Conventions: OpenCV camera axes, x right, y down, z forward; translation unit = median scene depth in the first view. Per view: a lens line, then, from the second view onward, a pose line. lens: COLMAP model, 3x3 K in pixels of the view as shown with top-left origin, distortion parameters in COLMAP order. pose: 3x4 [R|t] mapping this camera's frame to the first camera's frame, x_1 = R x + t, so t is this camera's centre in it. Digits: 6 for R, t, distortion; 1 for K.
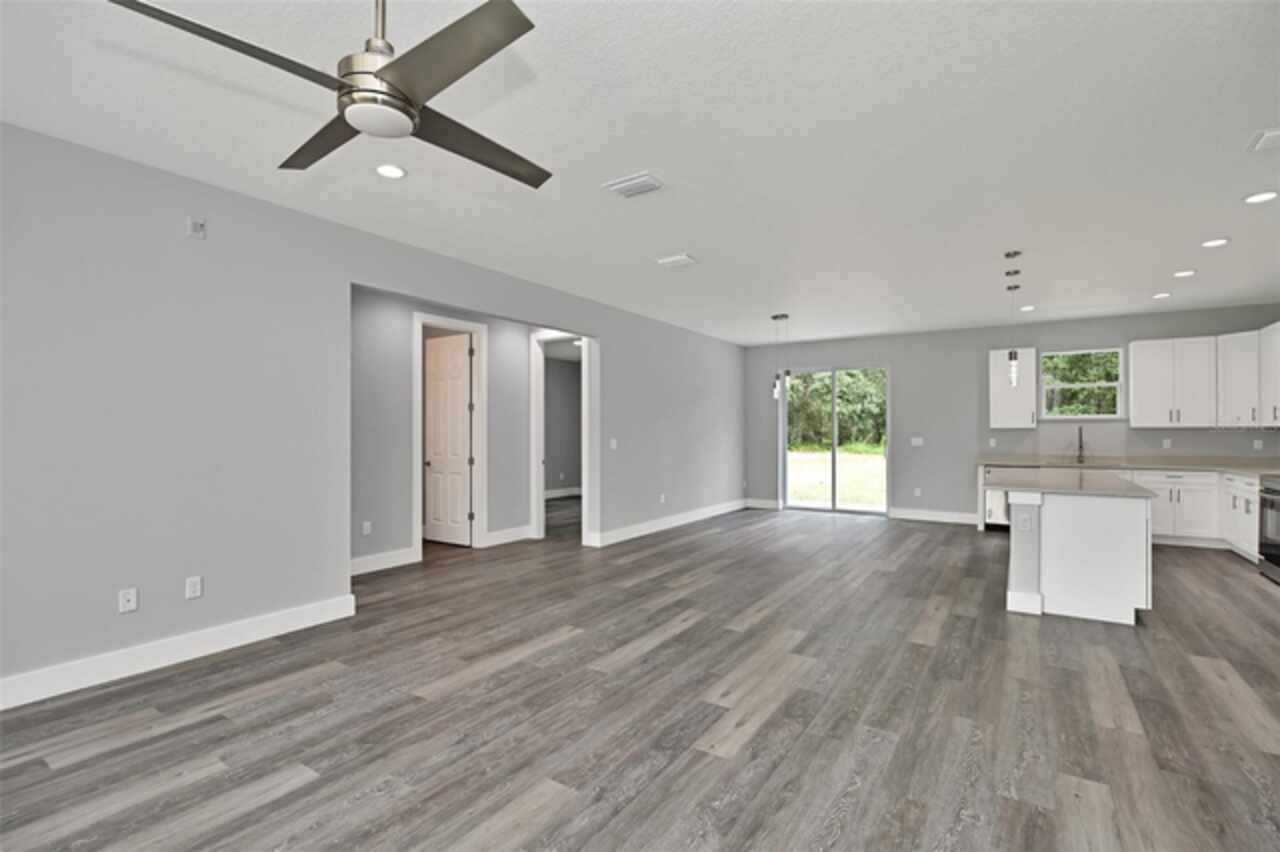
lens RADIAL K [[577.4, 0, 633.3], [0, 577.4, 425.3], [0, 0, 1]] dist [-0.012327, -0.001135]
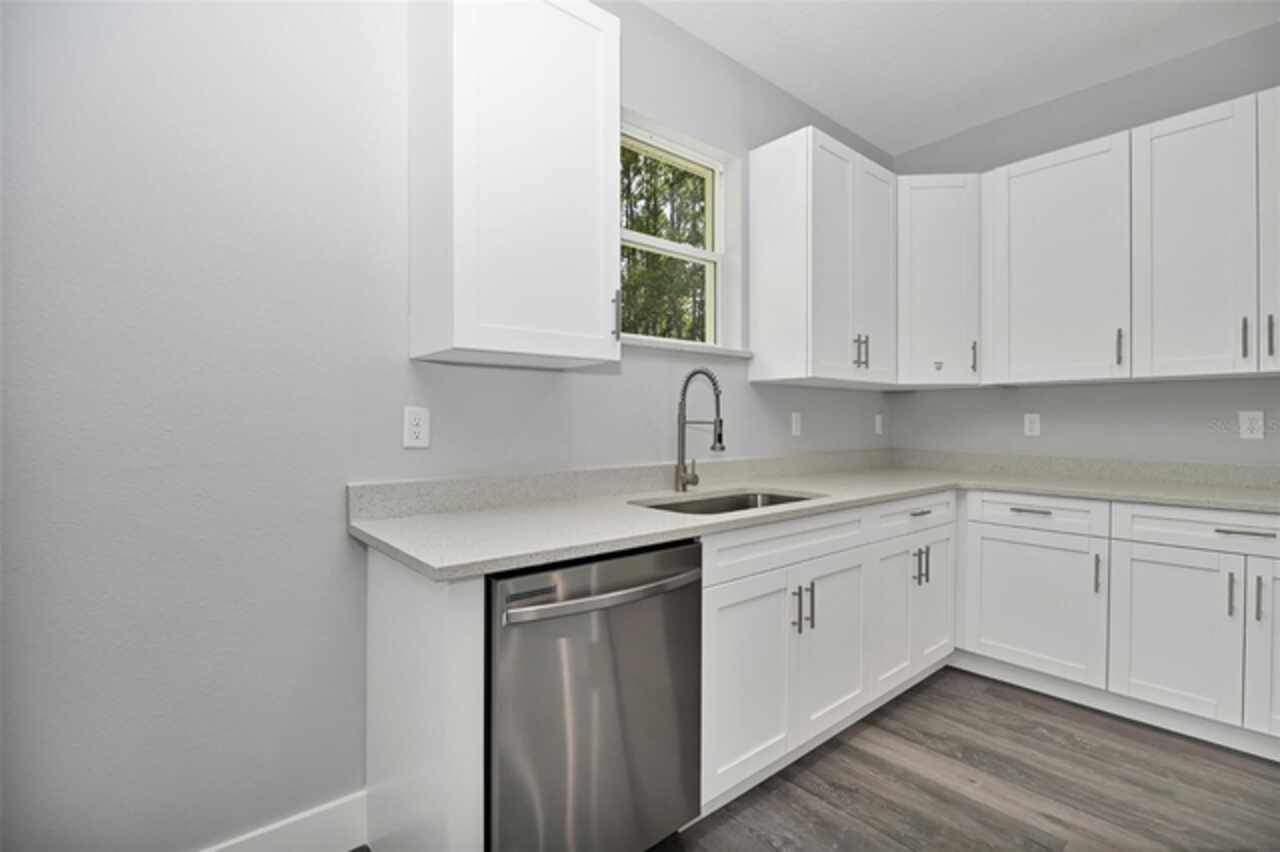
lens RADIAL K [[584.2, 0, 640.0], [0, 584.2, 426.0], [0, 0, 1]] dist [-0.016191, -0.000214]
pose [[0.261966, -0.005785, 0.965060, 0.744026], [-0.013855, 0.999856, 0.009754, 0.045458], [-0.964978, -0.015926, 0.261848, 1.456485]]
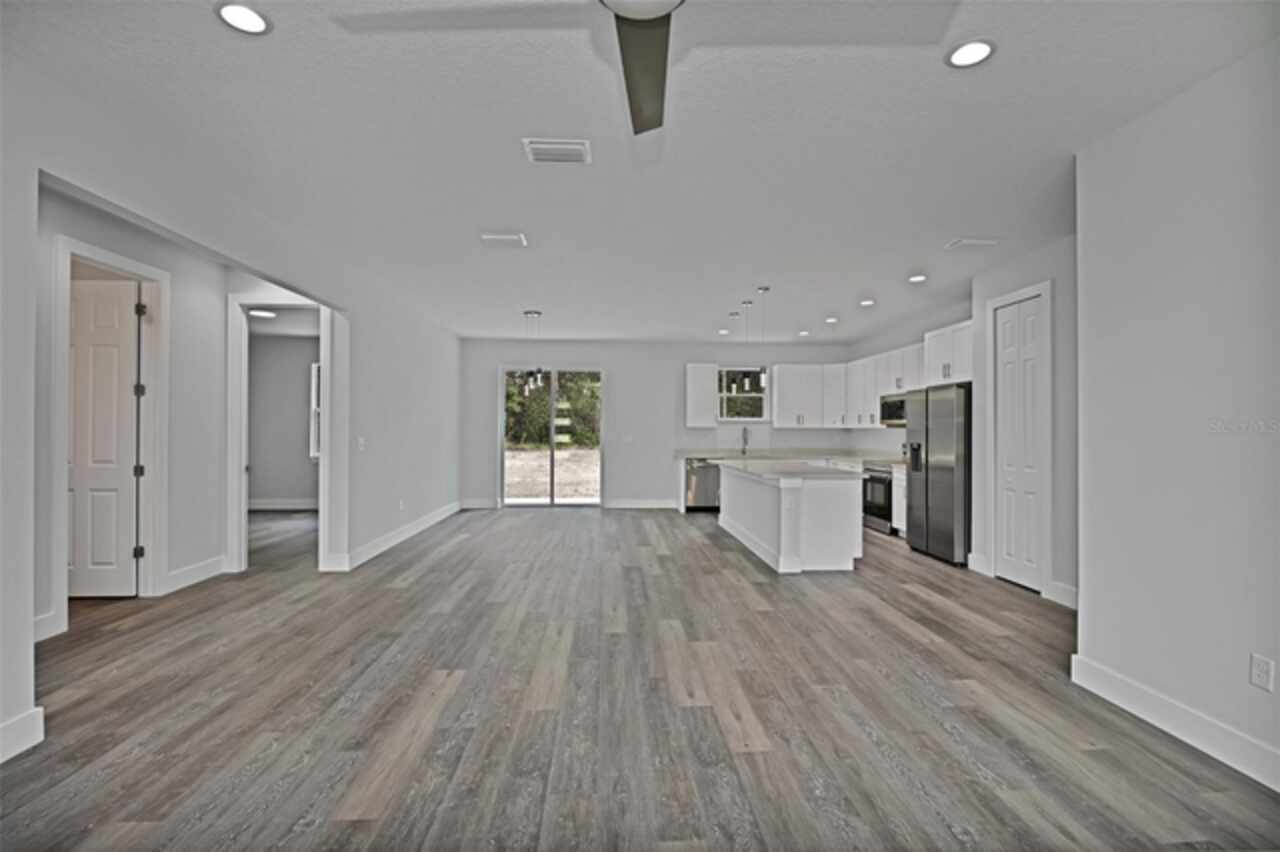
lens RADIAL K [[577.4, 0, 633.3], [0, 577.4, 425.3], [0, 0, 1]] dist [-0.012327, -0.001135]
pose [[0.798139, 0.009294, 0.602402, -0.321384], [-0.011782, 0.999931, 0.000183, 0.002519], [-0.602359, -0.007244, 0.798193, 0.166532]]
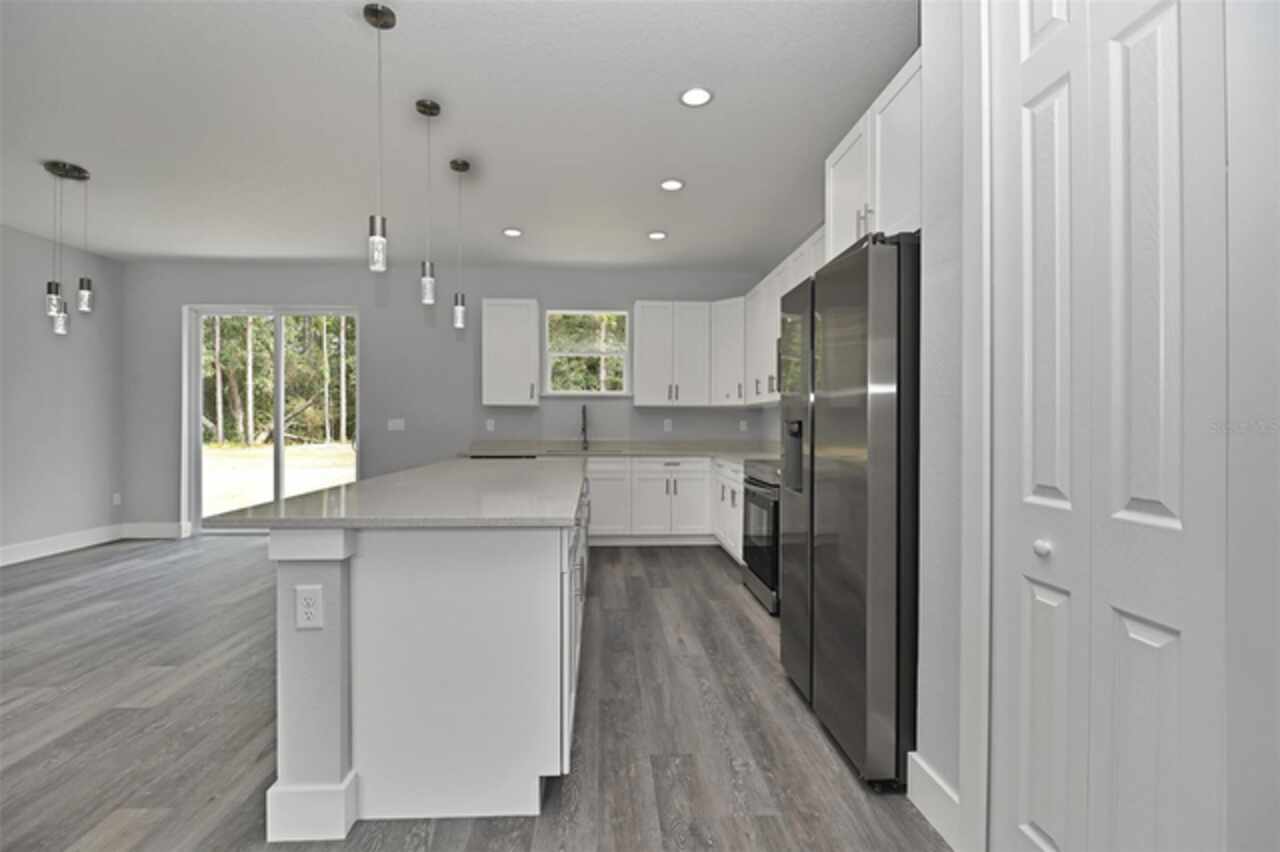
lens RADIAL K [[584.2, 0, 640.0], [0, 584.2, 426.0], [0, 0, 1]] dist [-0.016191, -0.000214]
pose [[0.791601, 0.004009, 0.611025, 0.540055], [-0.012592, 0.999873, 0.009753, 0.036368], [-0.610908, -0.015415, 0.791551, 0.489704]]
